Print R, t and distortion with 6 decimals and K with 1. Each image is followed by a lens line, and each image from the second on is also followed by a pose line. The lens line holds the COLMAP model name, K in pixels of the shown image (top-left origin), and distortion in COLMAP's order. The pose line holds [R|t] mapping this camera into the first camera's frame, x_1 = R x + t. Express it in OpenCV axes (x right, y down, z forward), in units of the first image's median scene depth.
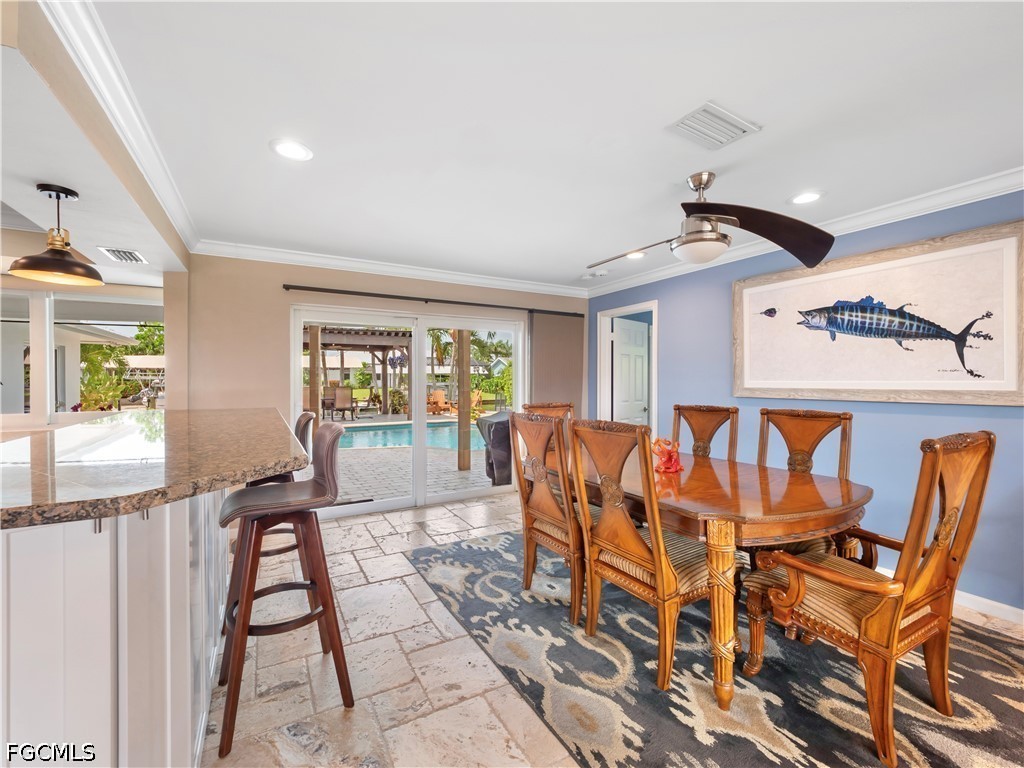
lens RADIAL K [[435.2, 0, 508.5], [0, 435.2, 380.7], [0, 0, 1]] dist [-0.002539, -0.001136]
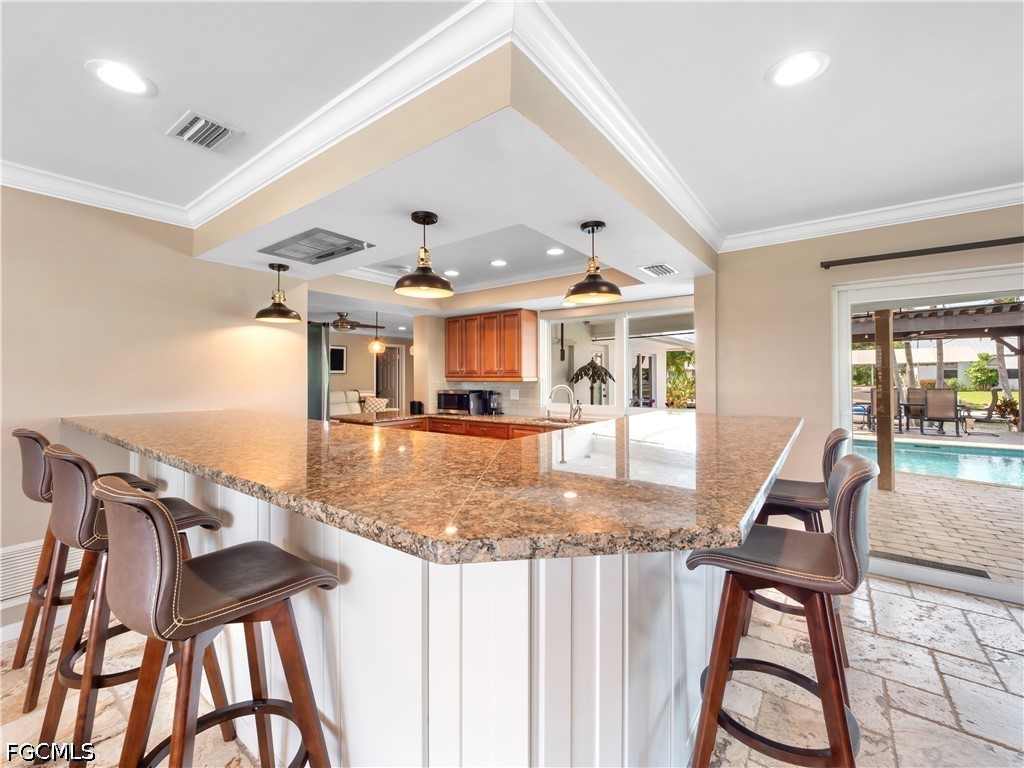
lens RADIAL K [[429.7, 0, 505.7], [0, 429.7, 375.8], [0, 0, 1]] dist [-0.000393, -0.000746]
pose [[0.396422, -0.007791, -0.918036, -0.027034], [-0.000029, 0.999964, -0.008499, -0.006978], [0.918069, 0.003396, 0.396407, 0.185927]]
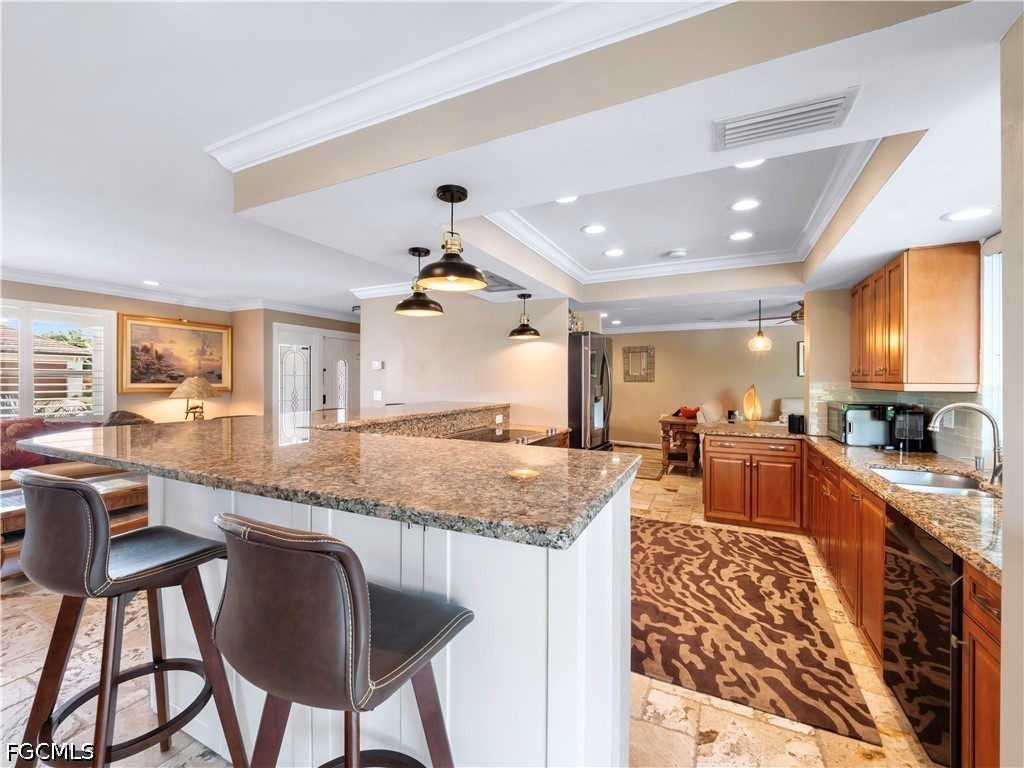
lens RADIAL K [[435.2, 0, 508.5], [0, 435.2, 380.7], [0, 0, 1]] dist [-0.002539, -0.001136]
pose [[-0.823802, -0.004798, -0.566858, -0.365776], [-0.007674, 0.999967, 0.002689, -0.015980], [0.566826, 0.006565, -0.823811, 1.131596]]
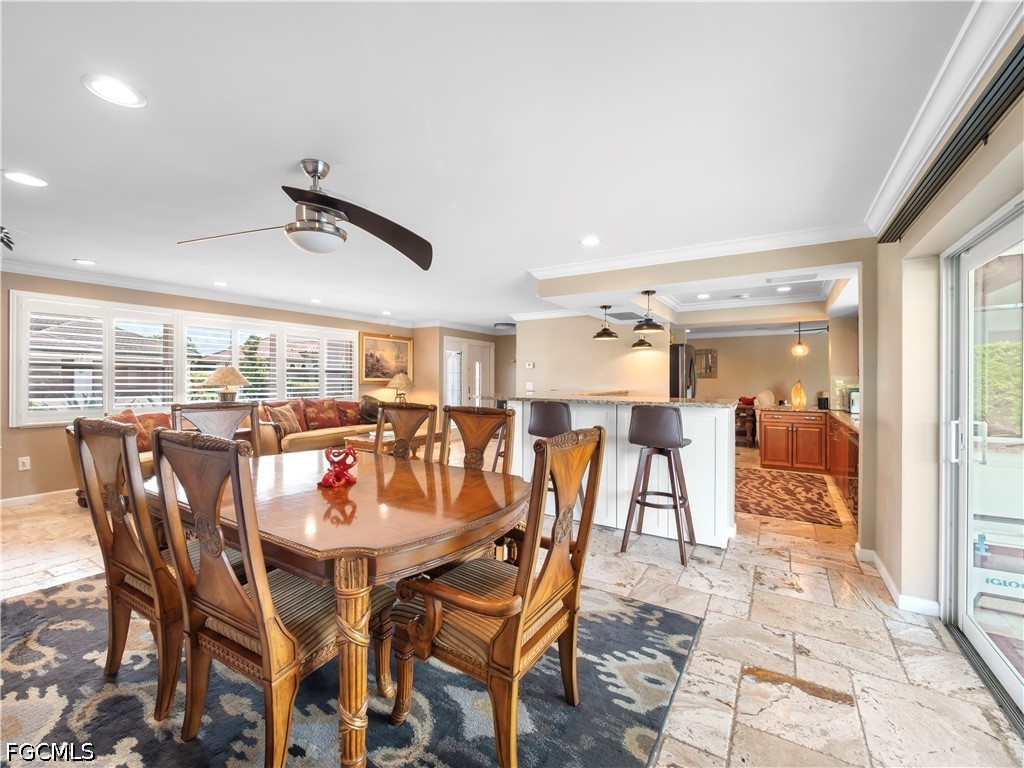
lens RADIAL K [[435.2, 0, 508.5], [0, 435.2, 380.7], [0, 0, 1]] dist [-0.002539, -0.001136]
pose [[-0.872932, -0.002685, -0.487834, 0.408874], [-0.007120, 0.999948, 0.007237, 0.002247], [0.487790, 0.009790, -0.872906, 1.576142]]
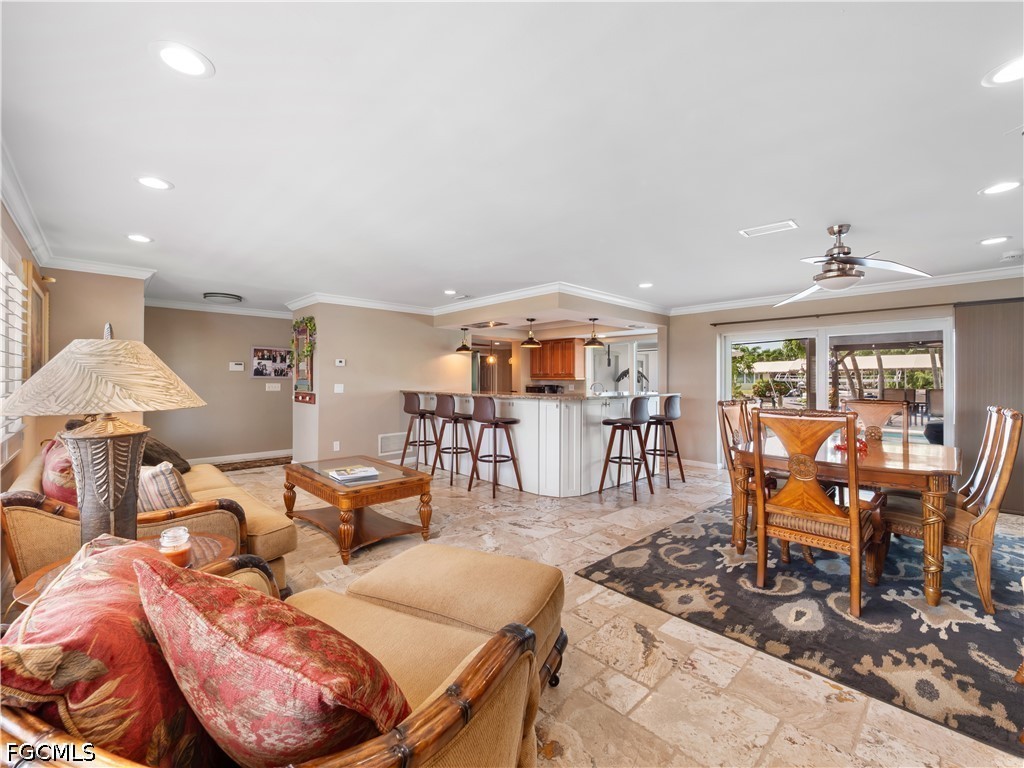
lens RADIAL K [[429.7, 0, 505.7], [0, 429.7, 375.8], [0, 0, 1]] dist [-0.000393, -0.000746]
pose [[0.239738, -0.010788, -0.970778, 1.133783], [-0.005981, 0.999903, -0.012588, 0.012122], [0.970819, 0.008824, 0.239650, -0.232833]]
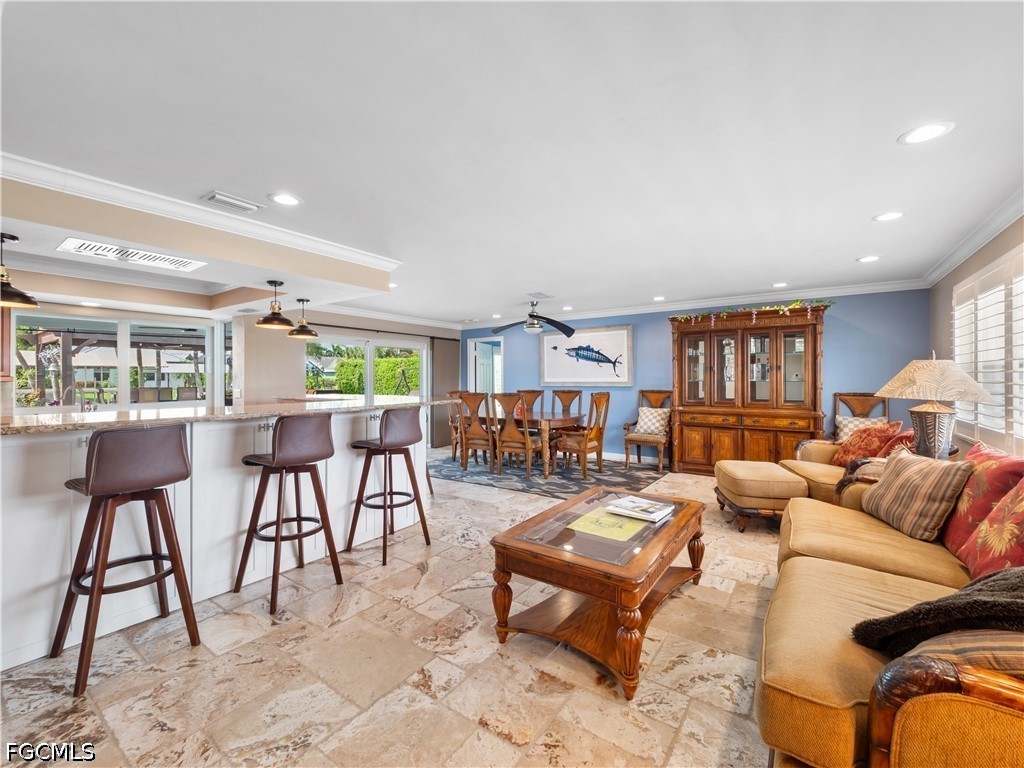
lens RADIAL K [[425.4, 0, 497.9], [0, 425.4, 373.1], [0, 0, 1]] dist [0.000134, -0.000172]
pose [[0.912813, 0.001793, 0.408373, -0.622772], [0.003888, 0.999907, -0.013081, -0.000436], [-0.408359, 0.013528, 0.912721, -0.975042]]
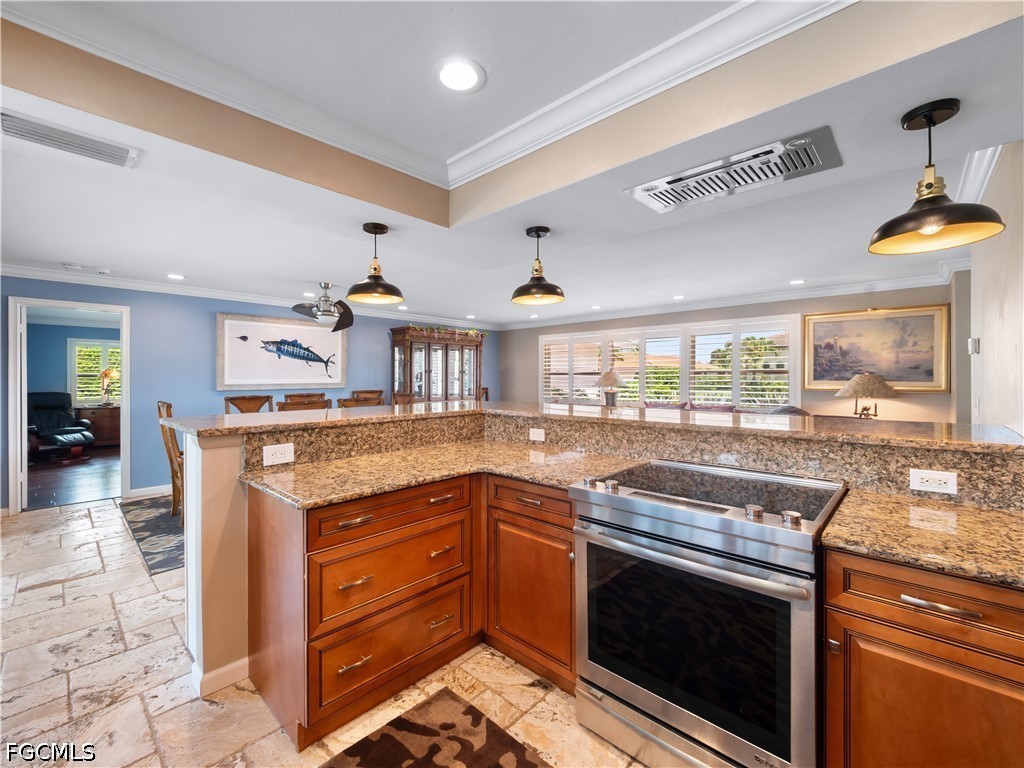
lens RADIAL K [[434.2, 0, 503.2], [0, 434.2, 377.0], [0, 0, 1]] dist [-0.000051, -0.000870]
pose [[-0.300686, -0.000742, 0.953723, -1.409042], [0.003292, 0.999993, 0.001816, -0.011071], [-0.953718, 0.003686, -0.300681, 0.624409]]
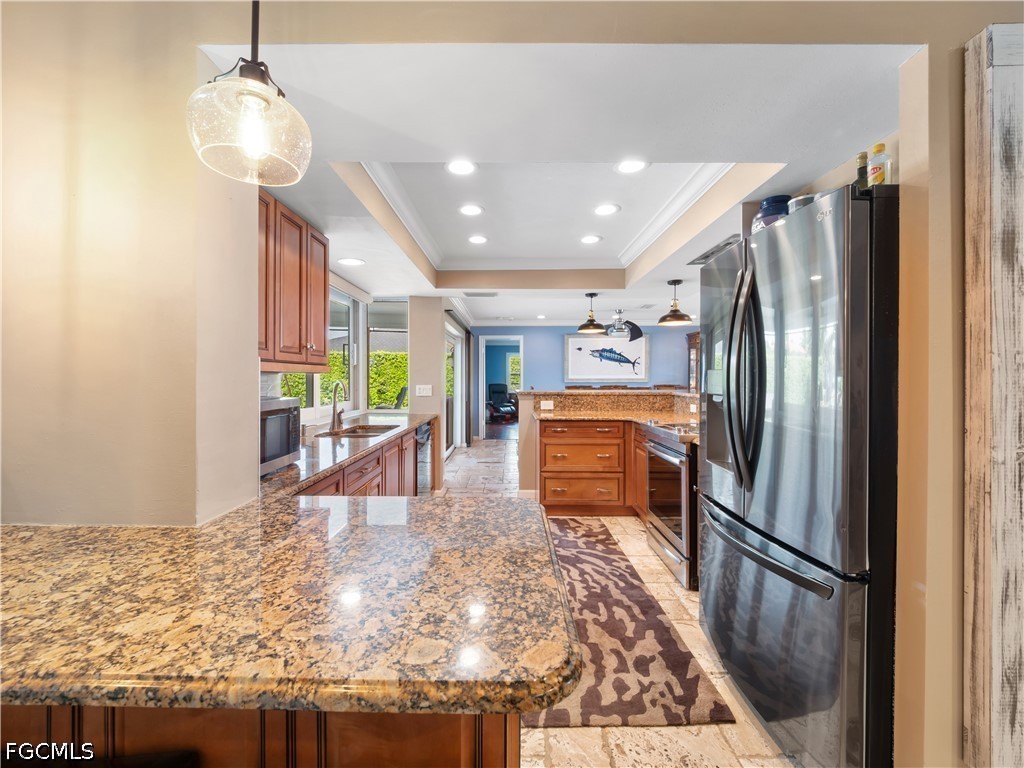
lens RADIAL K [[435.2, 0, 508.5], [0, 435.2, 380.7], [0, 0, 1]] dist [-0.002539, -0.001136]
pose [[0.484711, -0.007277, 0.874644, -2.048957], [0.002355, 0.999973, 0.007014, 0.011231], [-0.874671, -0.001340, 0.484715, 0.142276]]
